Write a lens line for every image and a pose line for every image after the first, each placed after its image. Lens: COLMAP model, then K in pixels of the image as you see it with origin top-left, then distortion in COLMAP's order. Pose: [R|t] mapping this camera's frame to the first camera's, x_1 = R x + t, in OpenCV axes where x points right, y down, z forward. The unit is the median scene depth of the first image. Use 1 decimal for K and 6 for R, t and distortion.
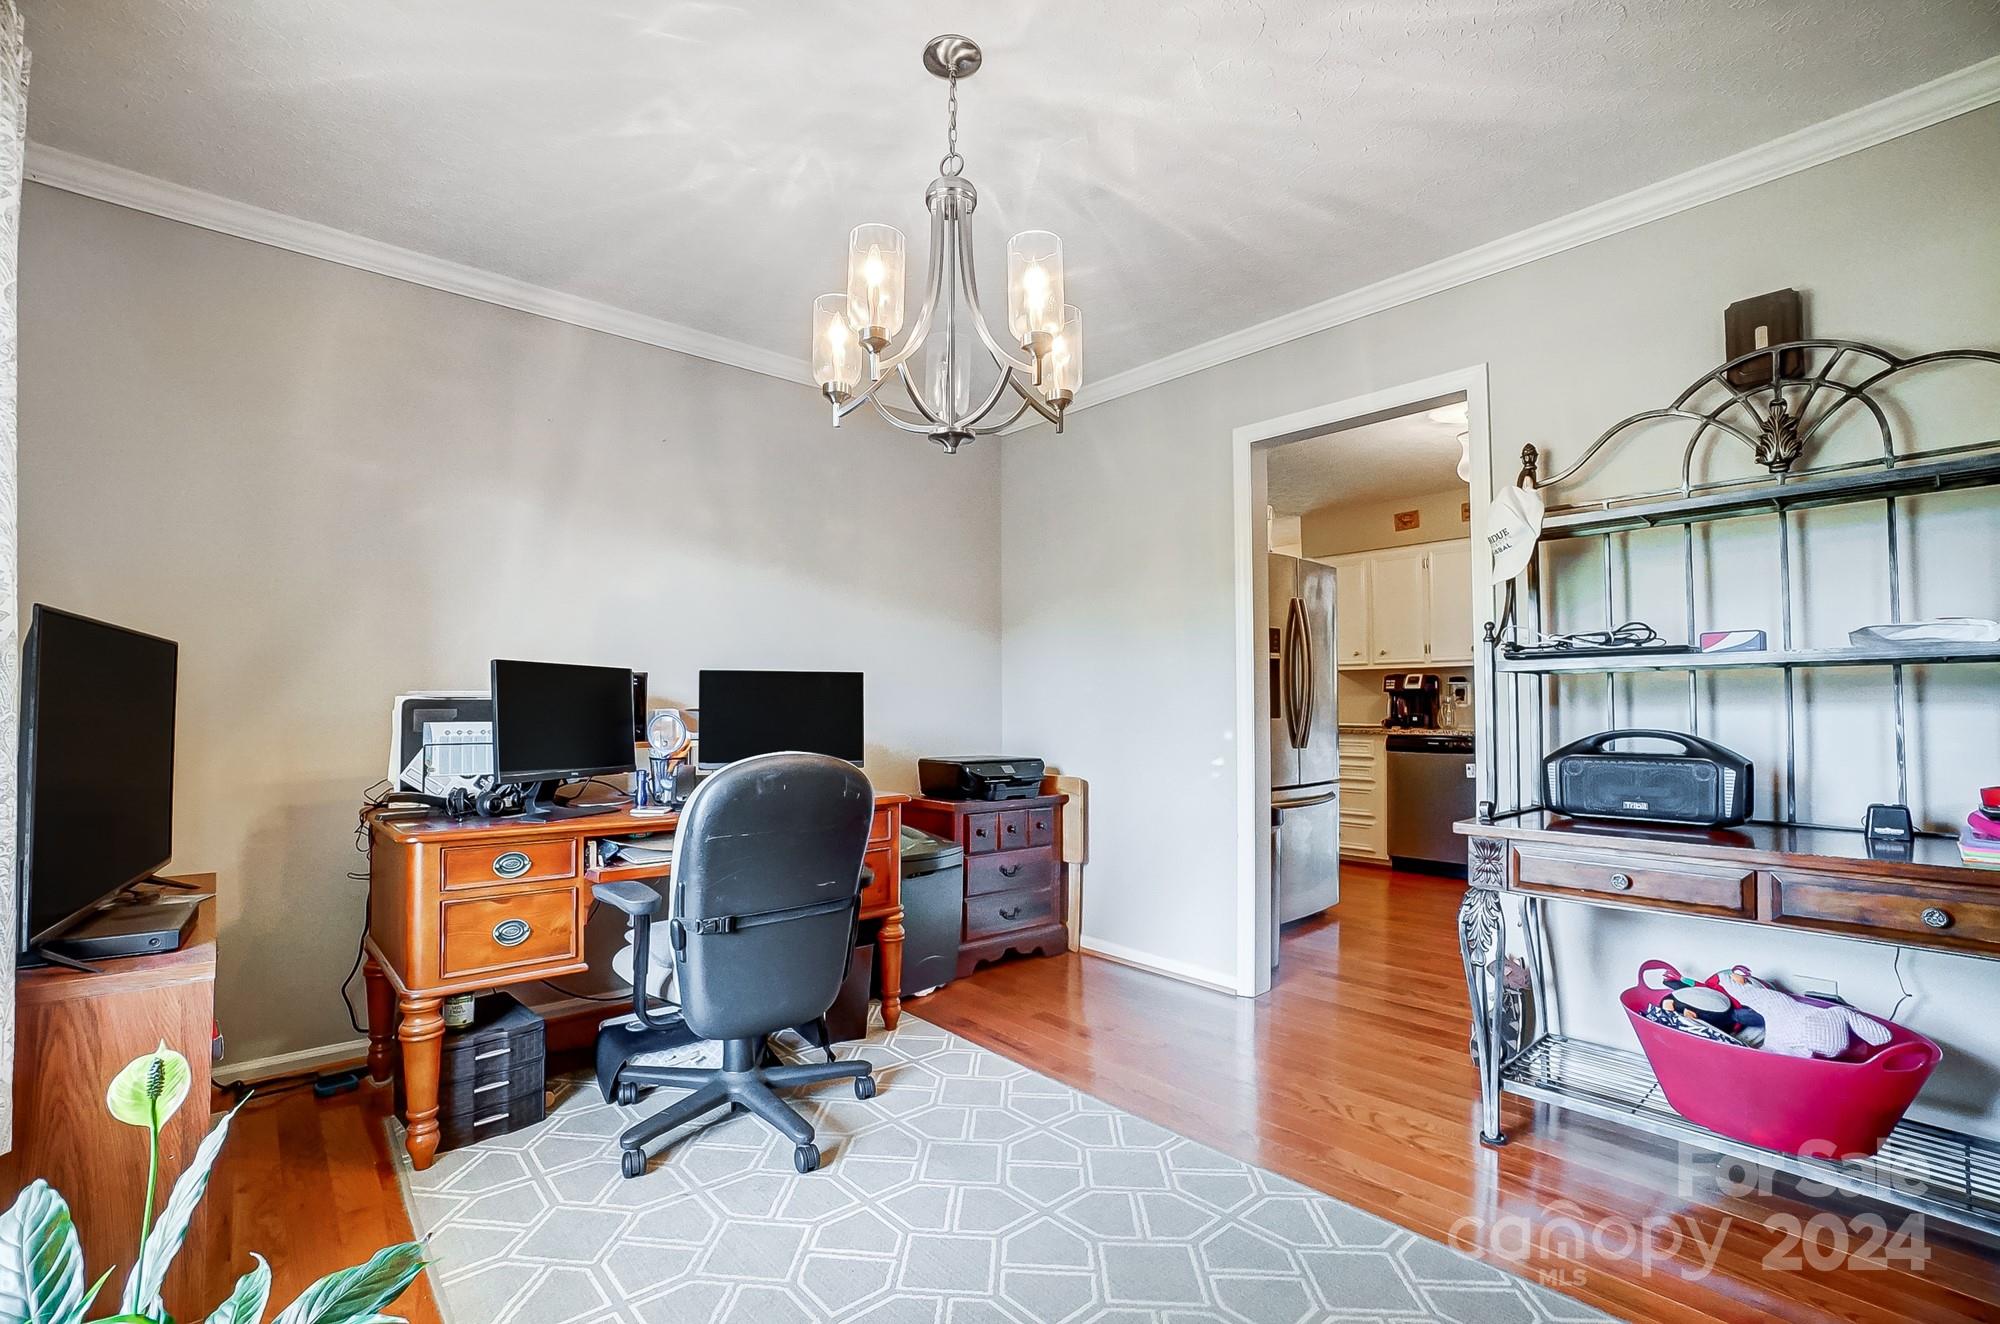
lens RADIAL K [[903.0, 0, 1020.5], [0, 903.0, 679.2], [0, 0, 1]] dist [-0.063942, 0.026458]
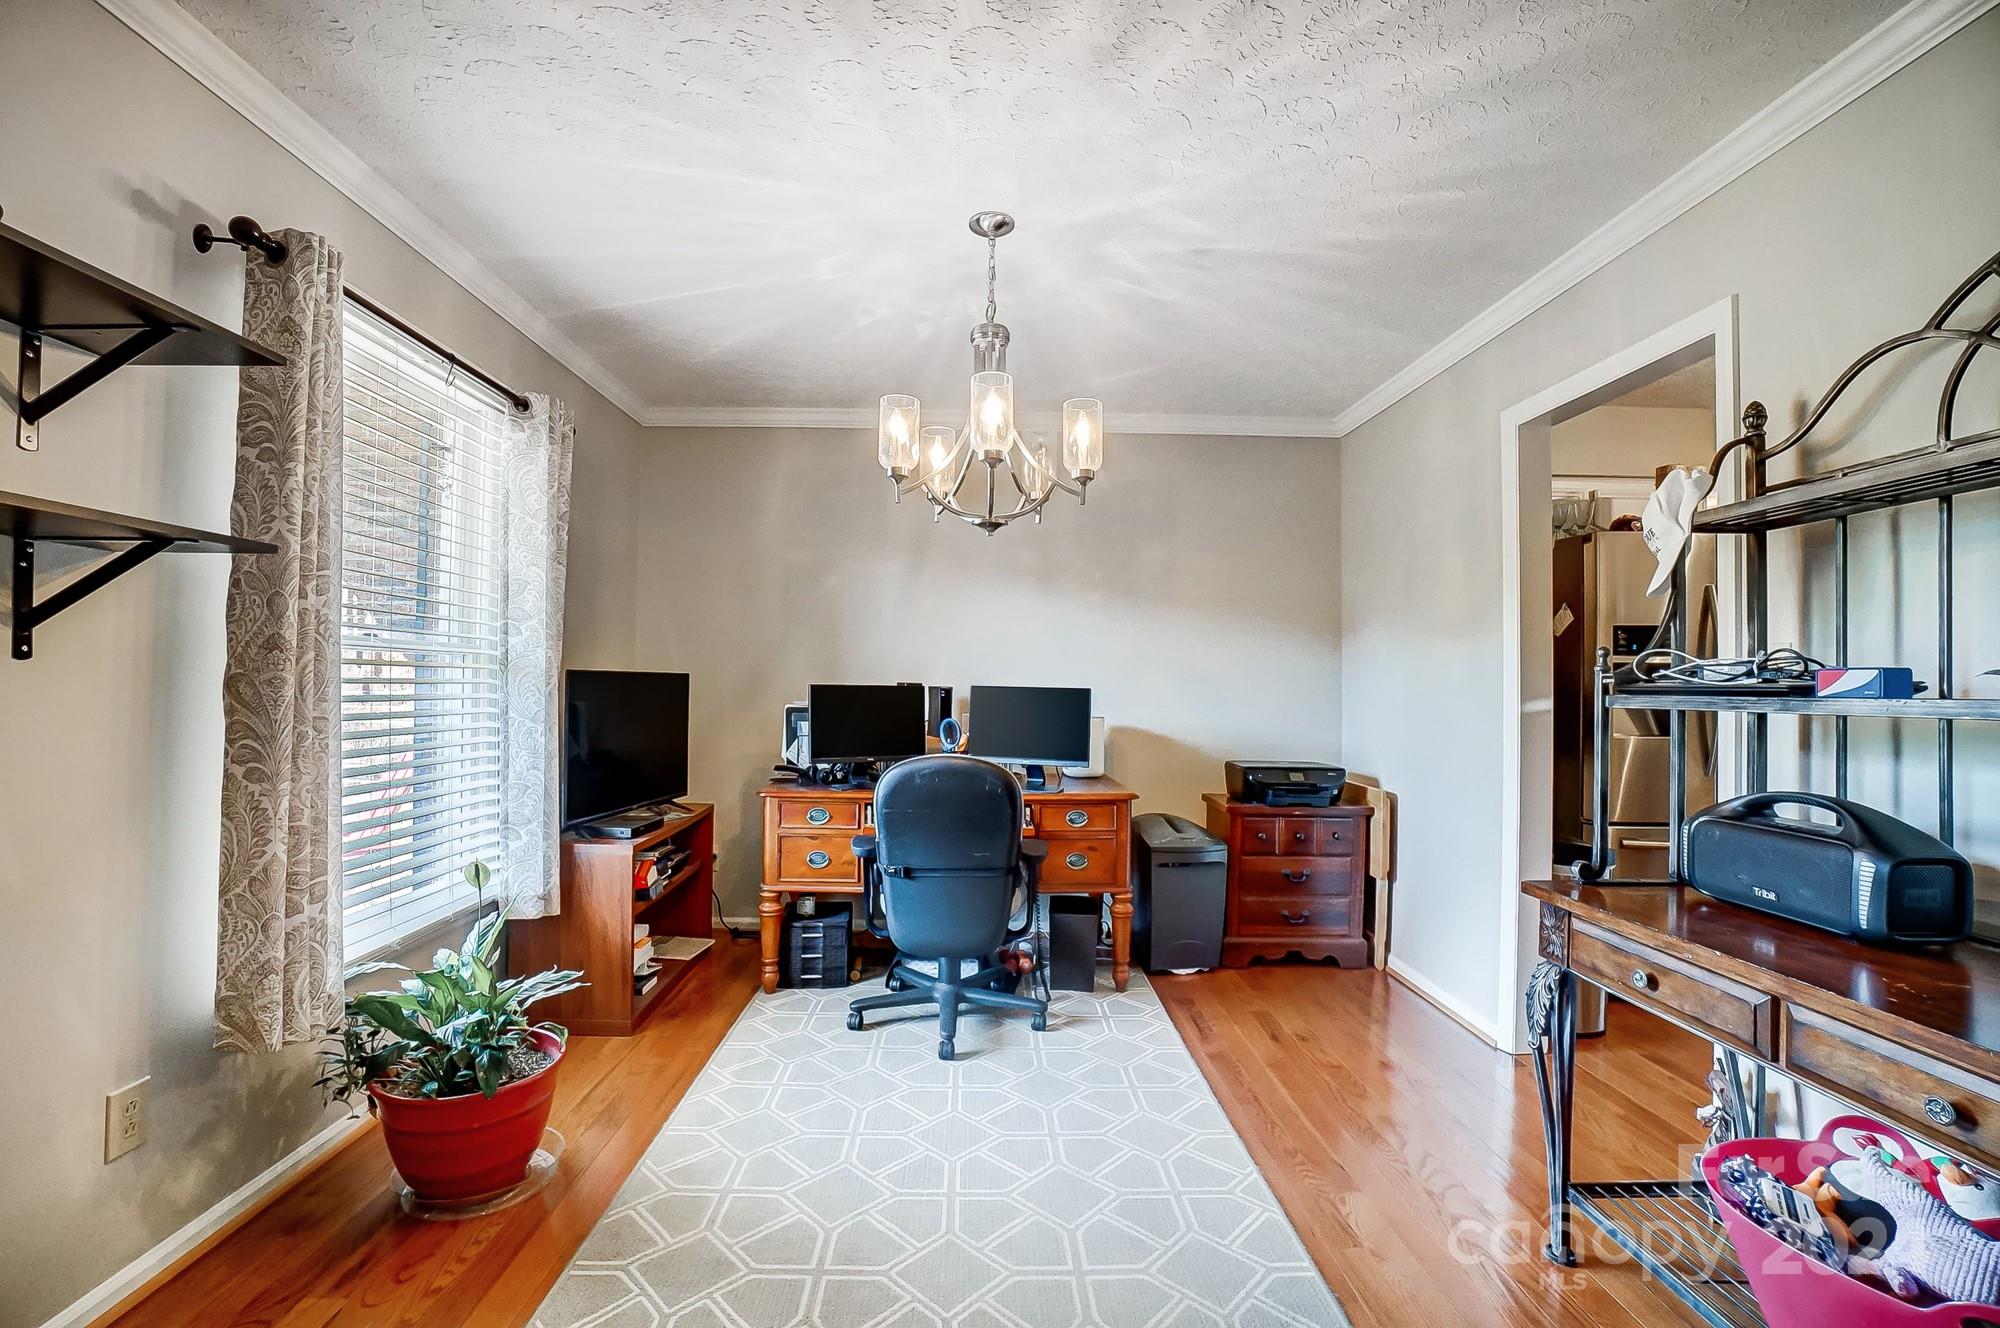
lens RADIAL K [[906.0, 0, 977.4], [0, 906.0, 675.7], [0, 0, 1]] dist [-0.063780, 0.026280]
pose [[0.752332, 0.004063, -0.658771, 0.636022], [0.008119, 0.999848, 0.015438, -0.055525], [0.658734, -0.016963, 0.752185, -0.005225]]
